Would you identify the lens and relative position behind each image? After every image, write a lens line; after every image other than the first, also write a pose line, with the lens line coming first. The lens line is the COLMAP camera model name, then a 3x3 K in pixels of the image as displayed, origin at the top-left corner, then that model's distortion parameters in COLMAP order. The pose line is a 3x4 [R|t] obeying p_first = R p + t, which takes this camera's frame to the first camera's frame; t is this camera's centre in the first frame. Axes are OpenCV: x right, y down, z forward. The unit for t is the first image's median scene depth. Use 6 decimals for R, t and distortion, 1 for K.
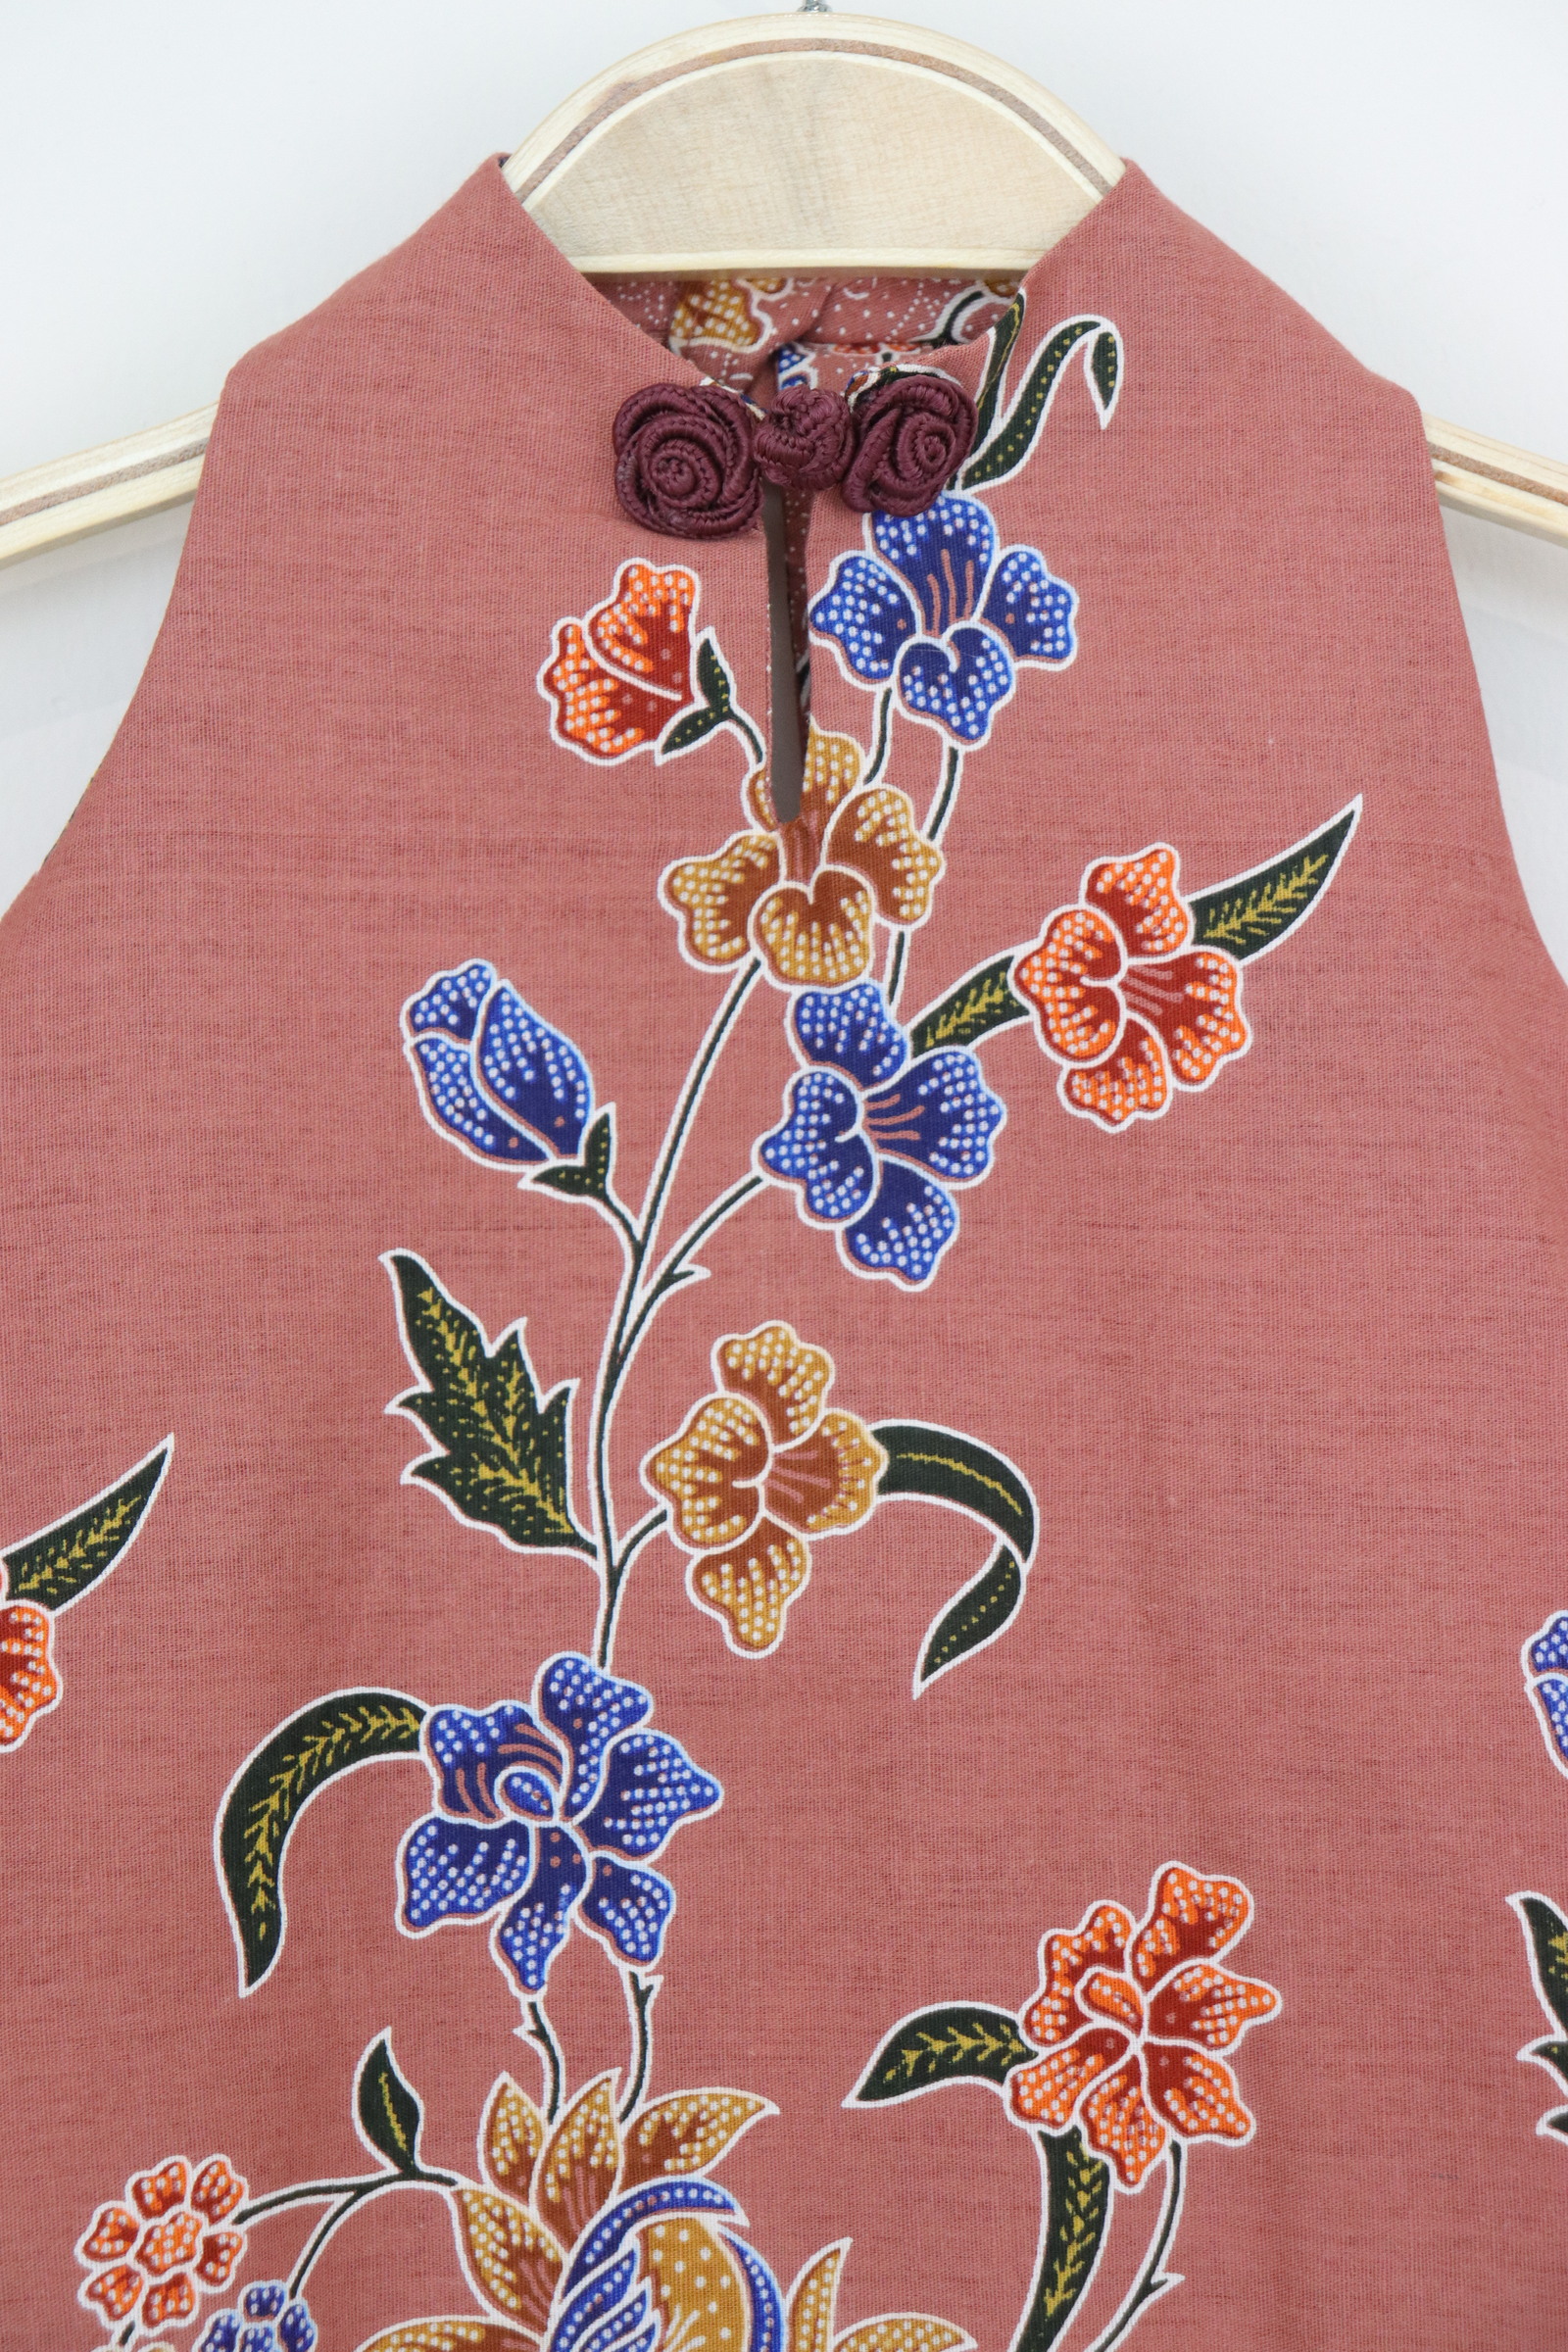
lens RADIAL K [[5081.7, 0, 789.7], [0, 5081.7, 1177.9], [0, 0, 1]] dist [0.135051, 0.000000]
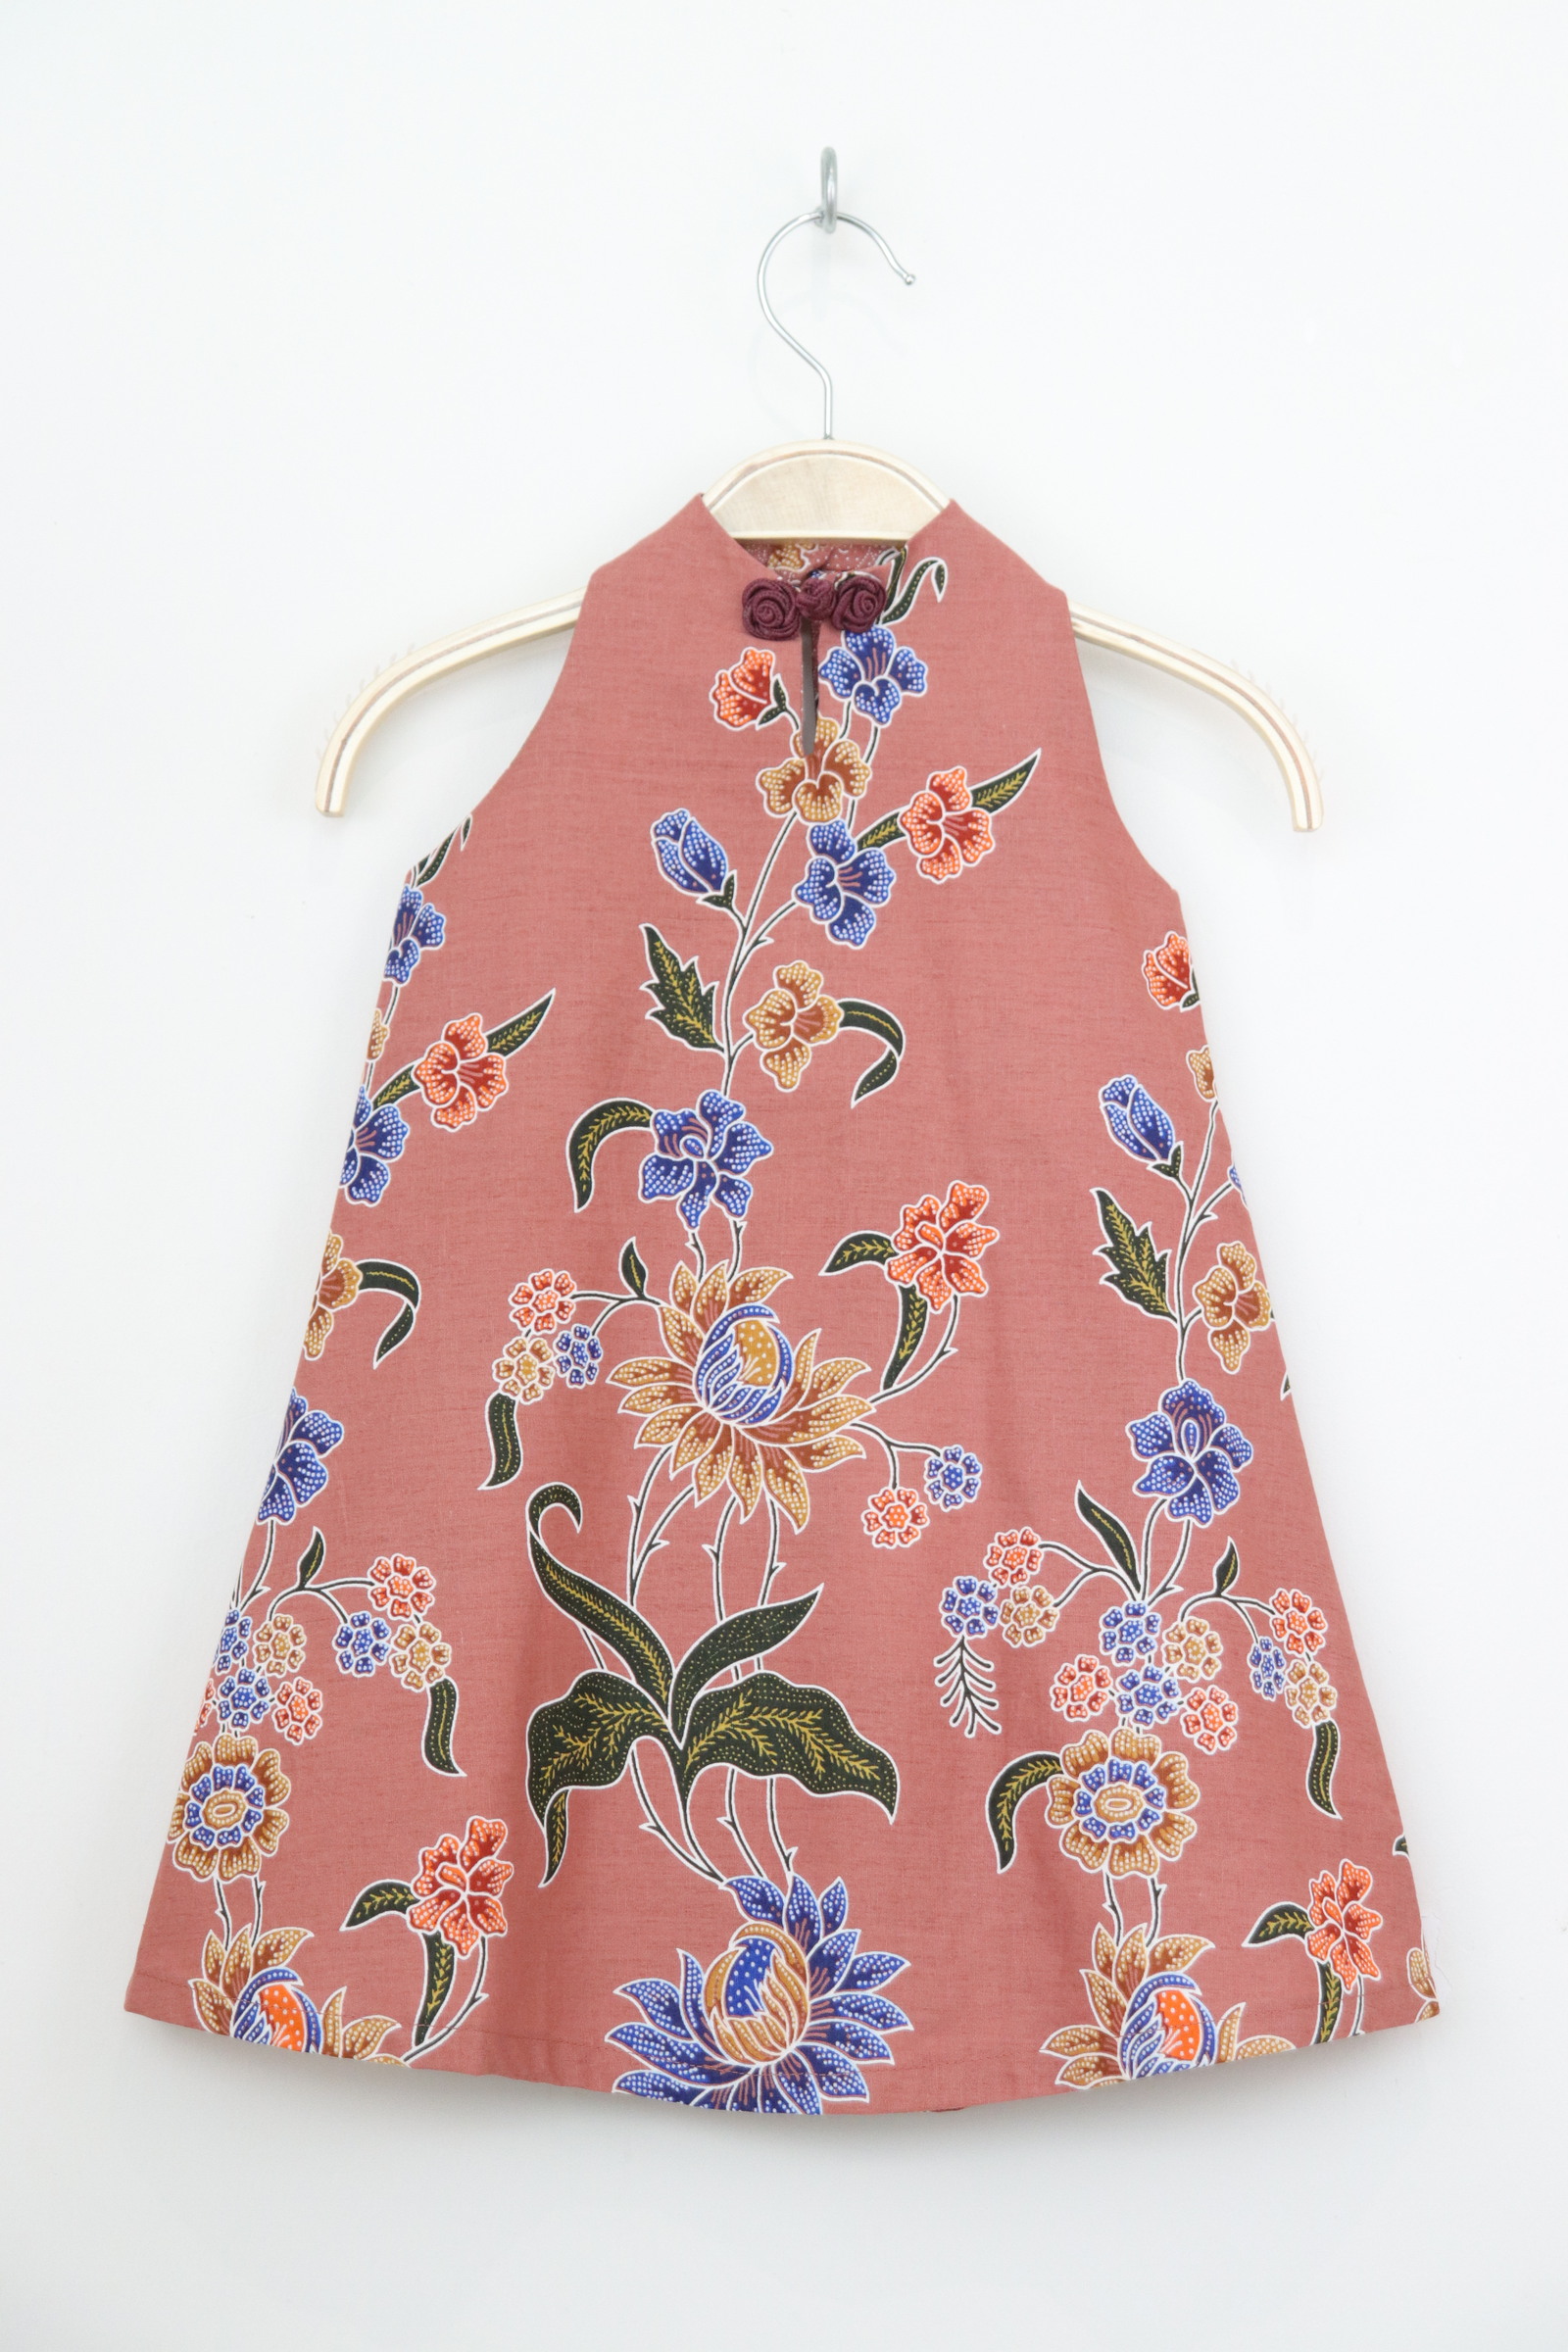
lens RADIAL K [[5081.7, 0, 783.3], [0, 5081.7, 1174.2], [0, 0, 1]] dist [0.135051, 0.000000]
pose [[0.998604, 0.019848, -0.048946, 0.112209], [-0.026513, 0.989865, -0.139516, 0.477030], [0.045680, 0.140618, 0.989009, -1.420599]]
